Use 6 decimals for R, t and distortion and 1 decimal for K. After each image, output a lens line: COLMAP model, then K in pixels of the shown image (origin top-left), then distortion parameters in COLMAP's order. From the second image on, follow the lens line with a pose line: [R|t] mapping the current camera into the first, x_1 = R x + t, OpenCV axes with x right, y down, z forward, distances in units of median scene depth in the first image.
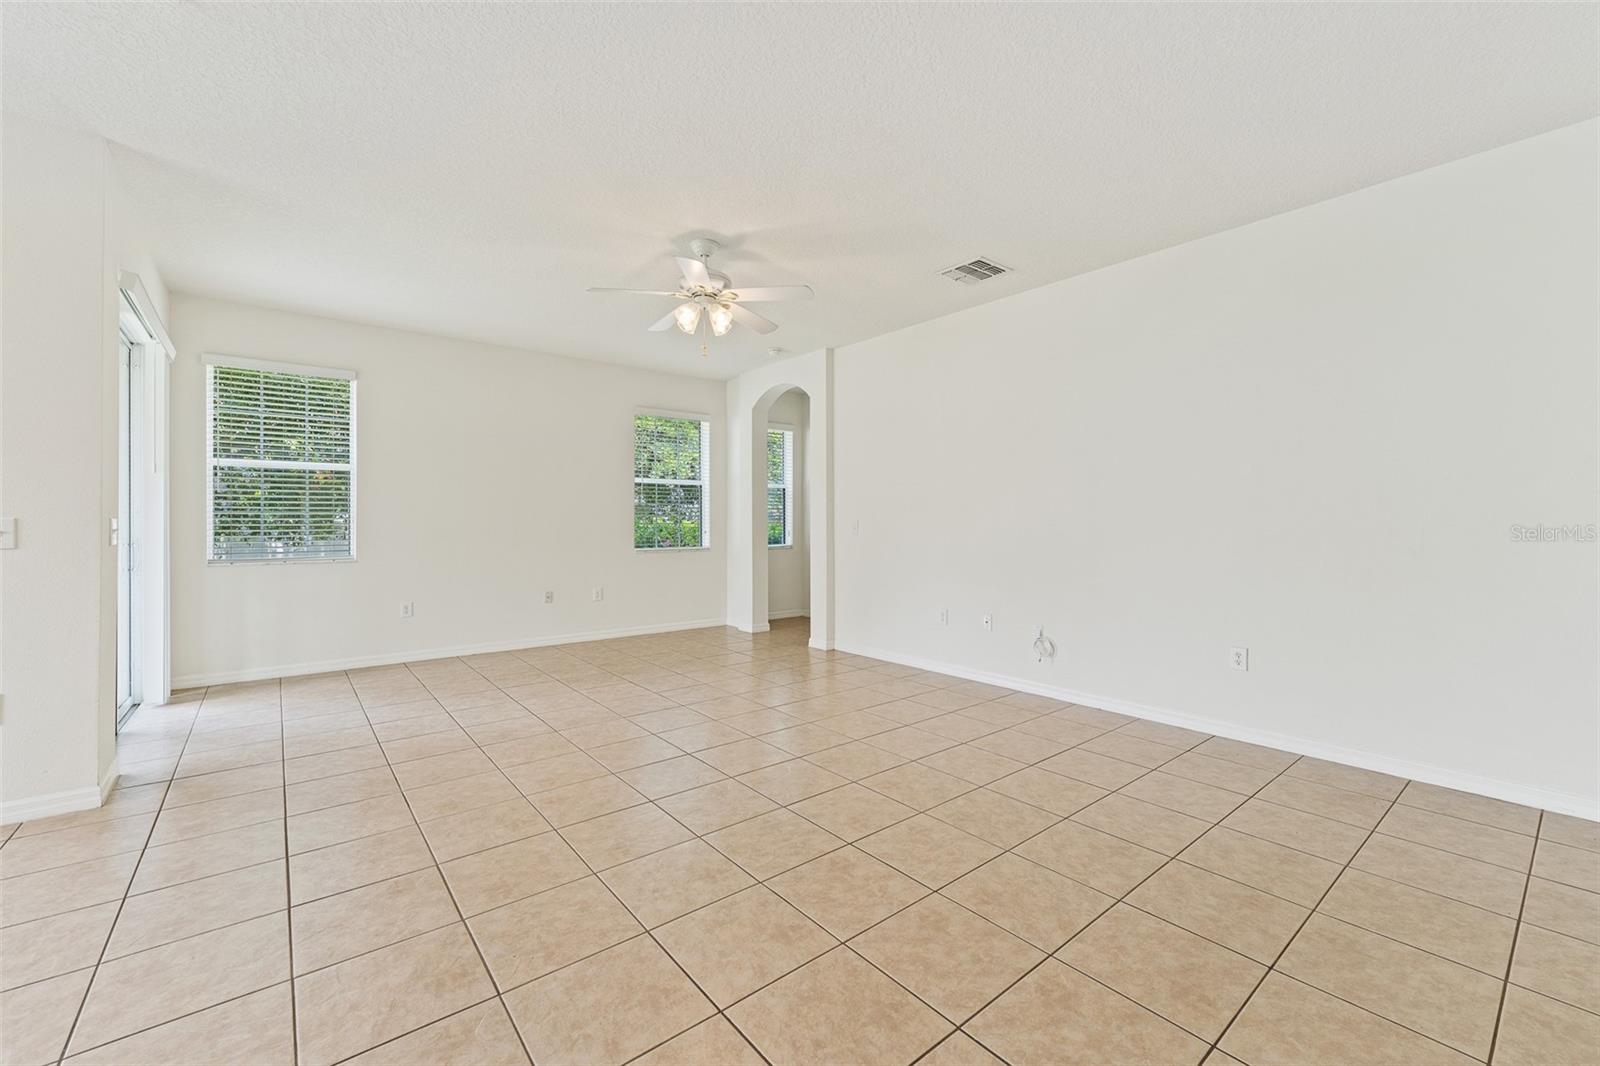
lens RADIAL K [[648.2, 0, 789.6], [0, 648.2, 520.5], [0, 0, 1]] dist [-0.003990, 0.000626]
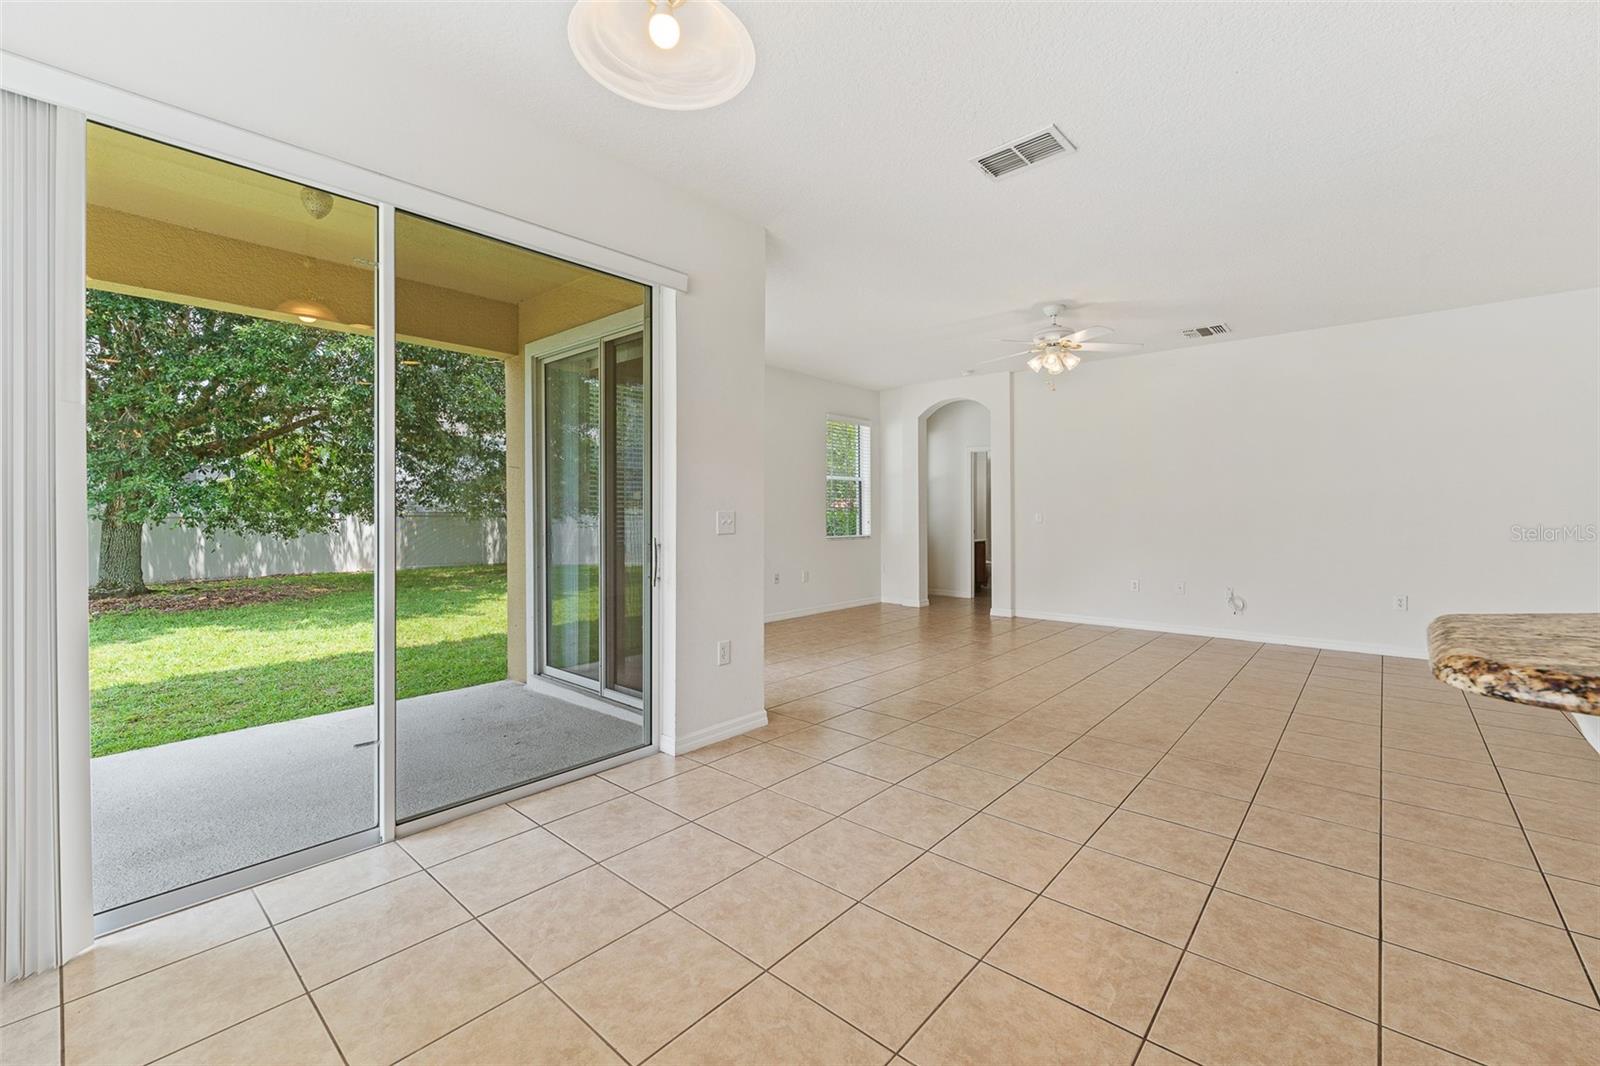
lens RADIAL K [[648.2, 0, 812.6], [0, 648.2, 516.7], [0, 0, 1]] dist [-0.003990, 0.000626]
pose [[0.986787, -0.002449, 0.162005, -0.494731], [0.000997, 0.999959, 0.009048, -0.002477], [-0.162021, -0.008767, 0.986748, -0.145881]]
